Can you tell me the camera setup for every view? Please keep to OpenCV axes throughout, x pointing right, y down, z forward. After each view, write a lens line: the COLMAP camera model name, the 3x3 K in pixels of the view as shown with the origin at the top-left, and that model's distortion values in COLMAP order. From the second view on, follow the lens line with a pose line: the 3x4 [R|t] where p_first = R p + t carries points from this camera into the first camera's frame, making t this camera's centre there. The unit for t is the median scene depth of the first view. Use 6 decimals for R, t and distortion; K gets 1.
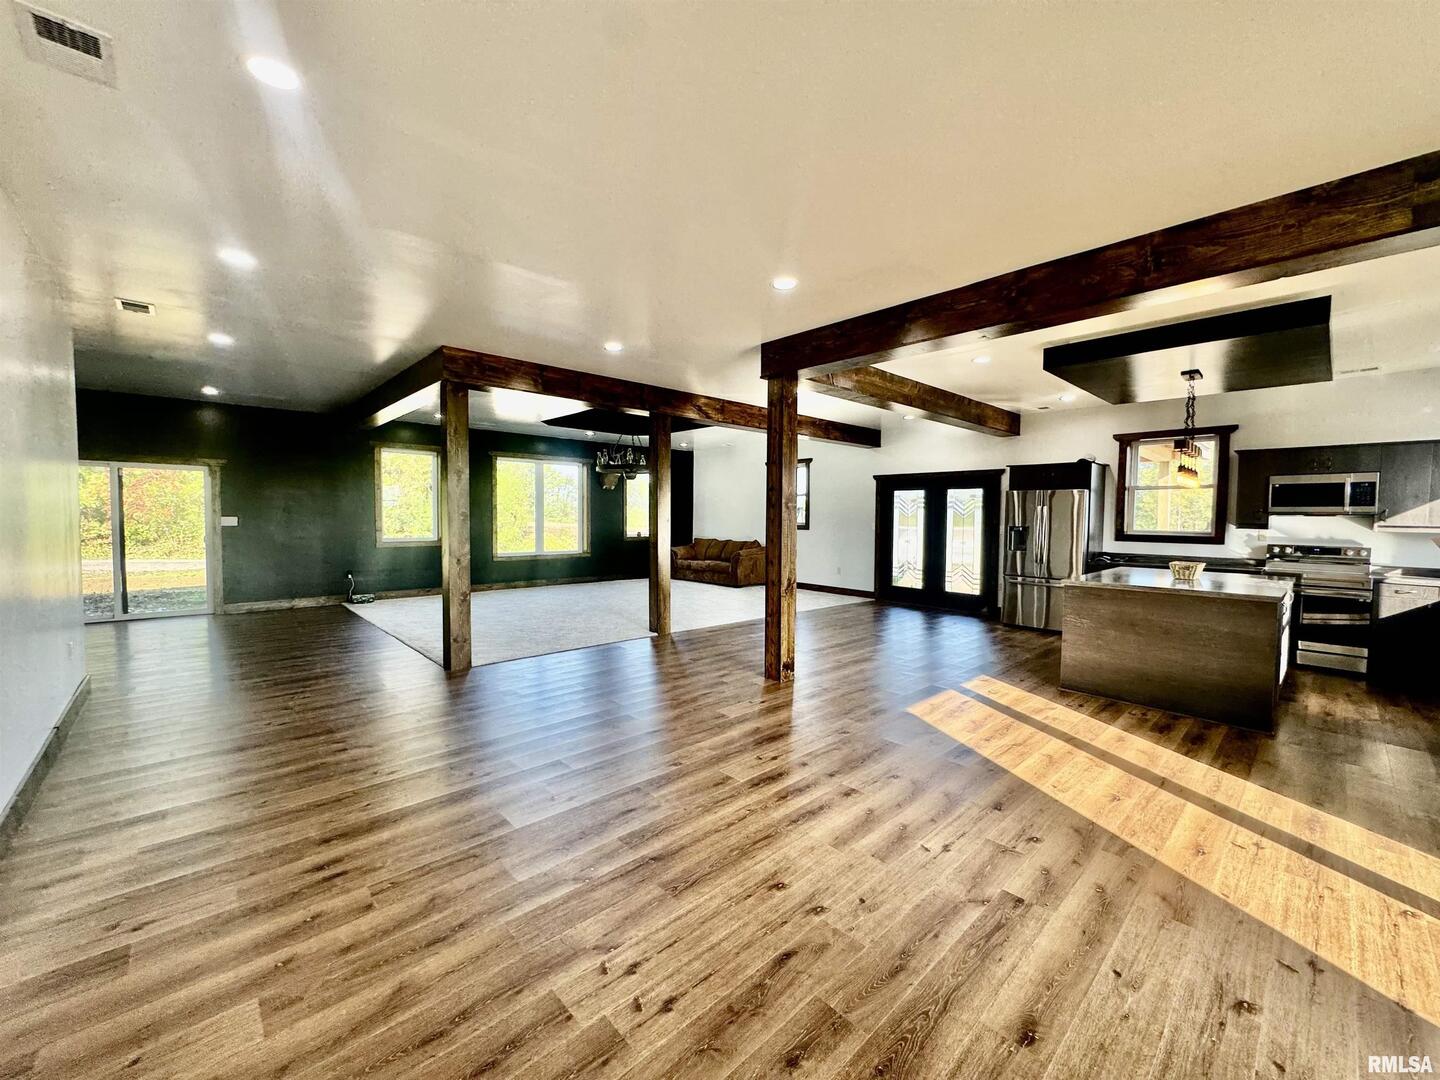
lens RADIAL K [[575.9, 0, 719.8], [0, 575.9, 536.0], [0, 0, 1]] dist [-0.005626, 0.000701]
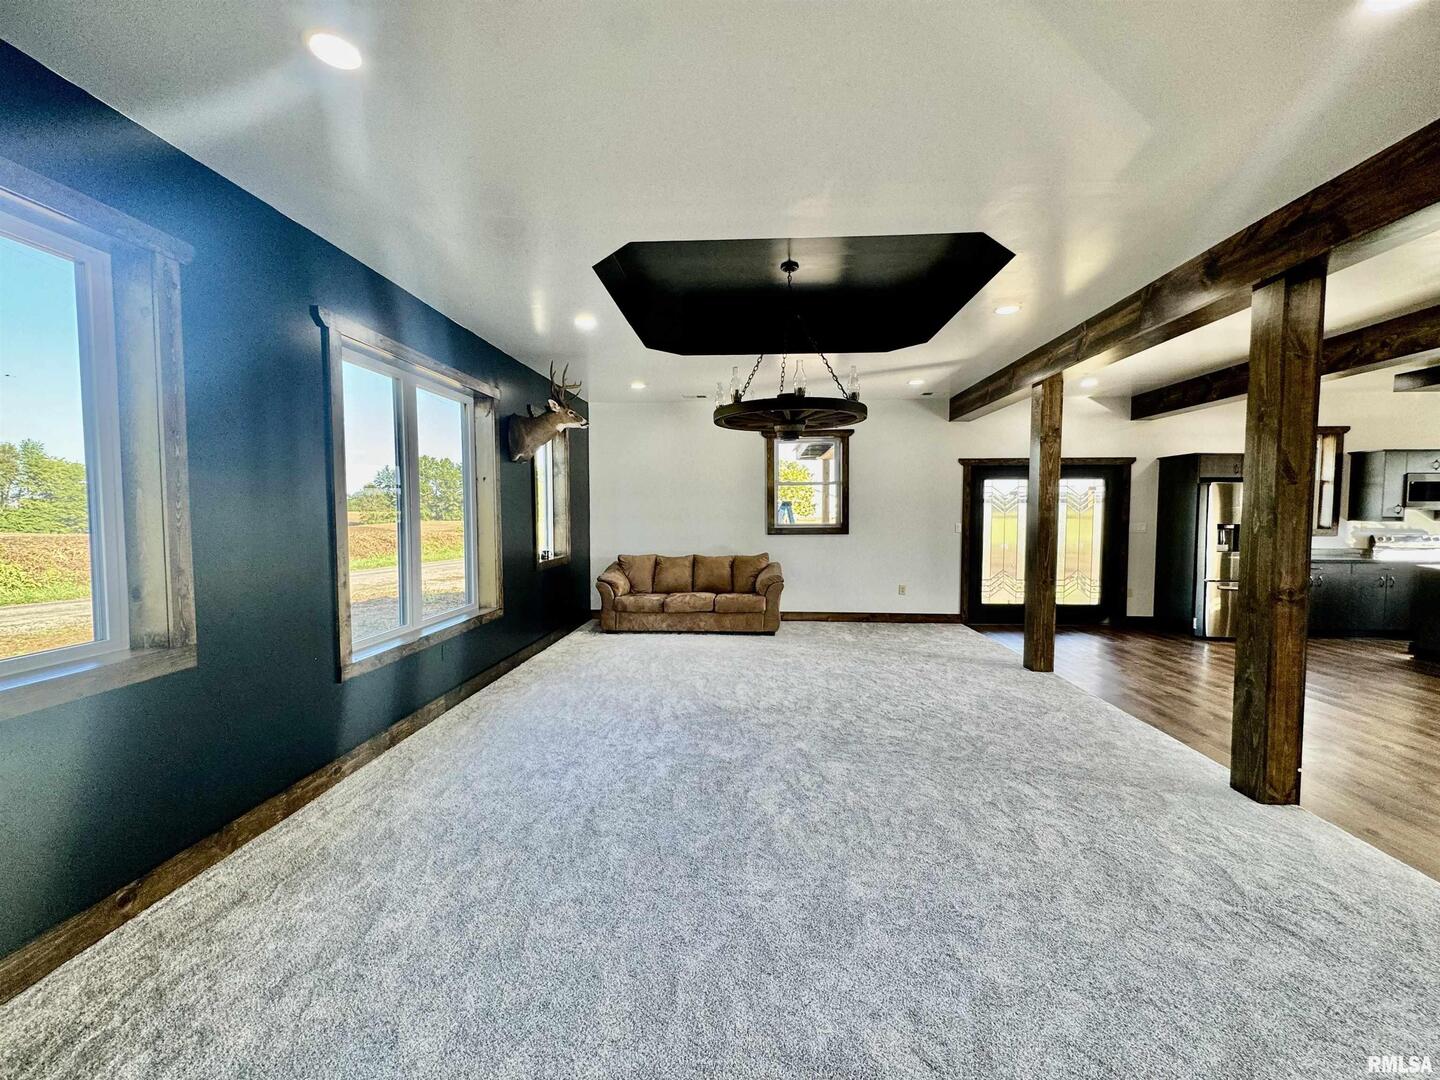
lens RADIAL K [[575.9, 0, 723.6], [0, 575.9, 538.4], [0, 0, 1]] dist [-0.005626, 0.000701]
pose [[0.717038, -0.042703, 0.695725, -1.660770], [0.032983, 0.999082, 0.027330, -0.114484], [-0.696254, 0.003351, 0.717788, 2.383331]]
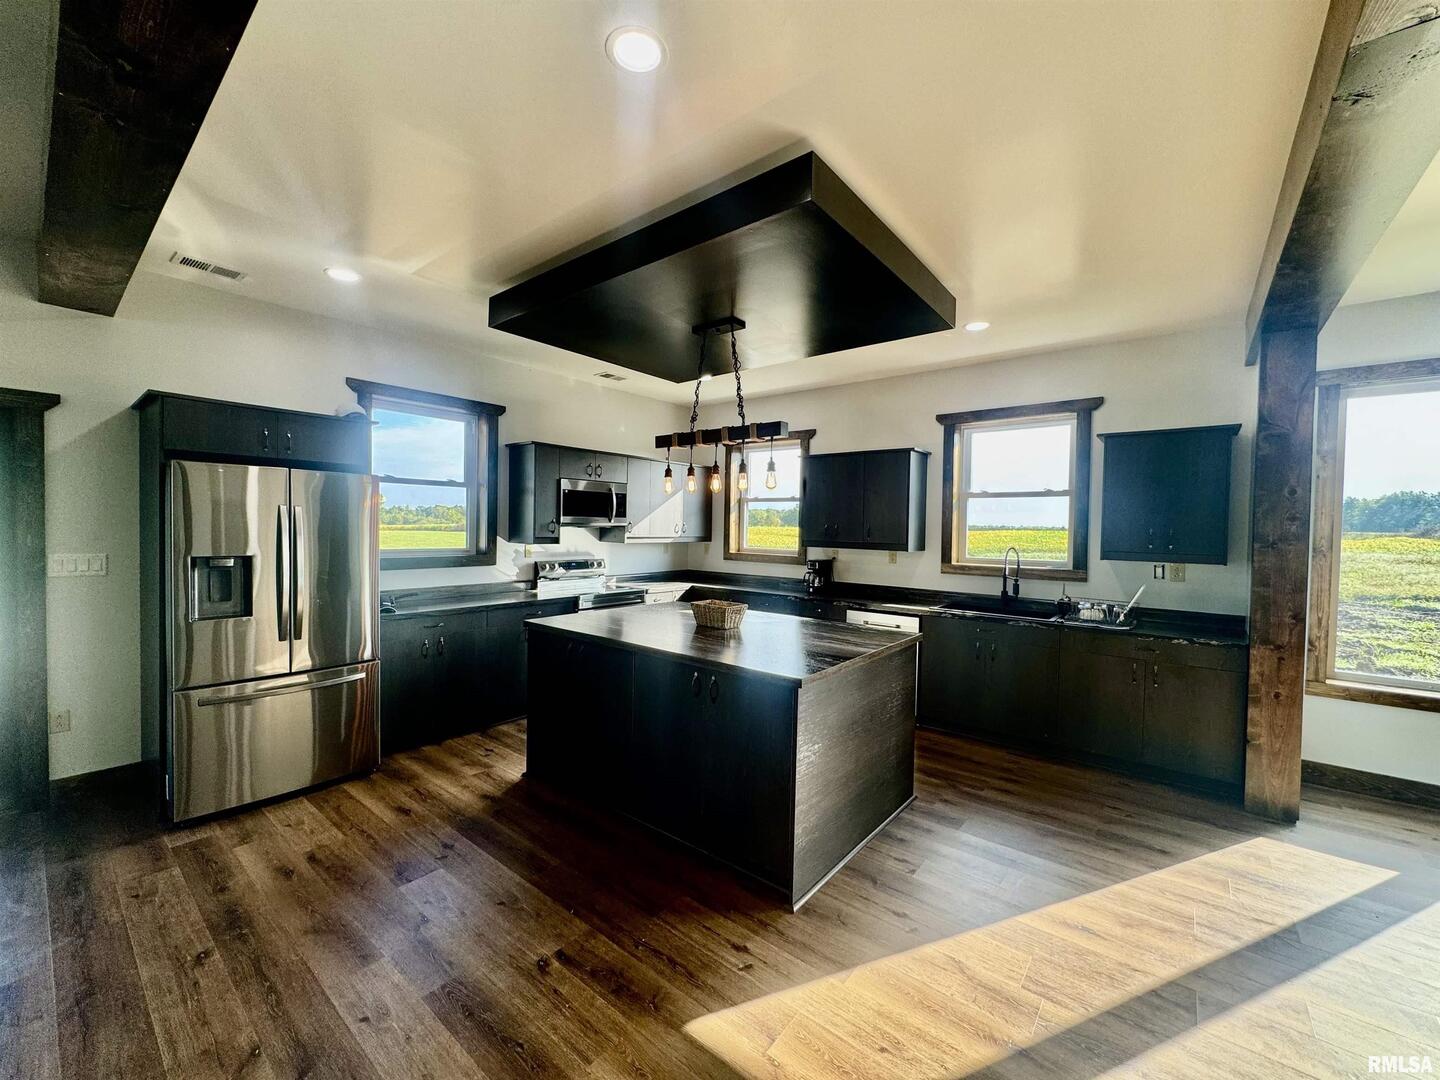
lens RADIAL K [[575.9, 0, 719.3], [0, 575.9, 541.1], [0, 0, 1]] dist [-0.005626, 0.000701]
pose [[-0.130611, -0.038465, 0.990687, 0.236190], [0.019006, 0.998966, 0.041293, -0.096354], [-0.991252, 0.024222, -0.129745, 1.865462]]
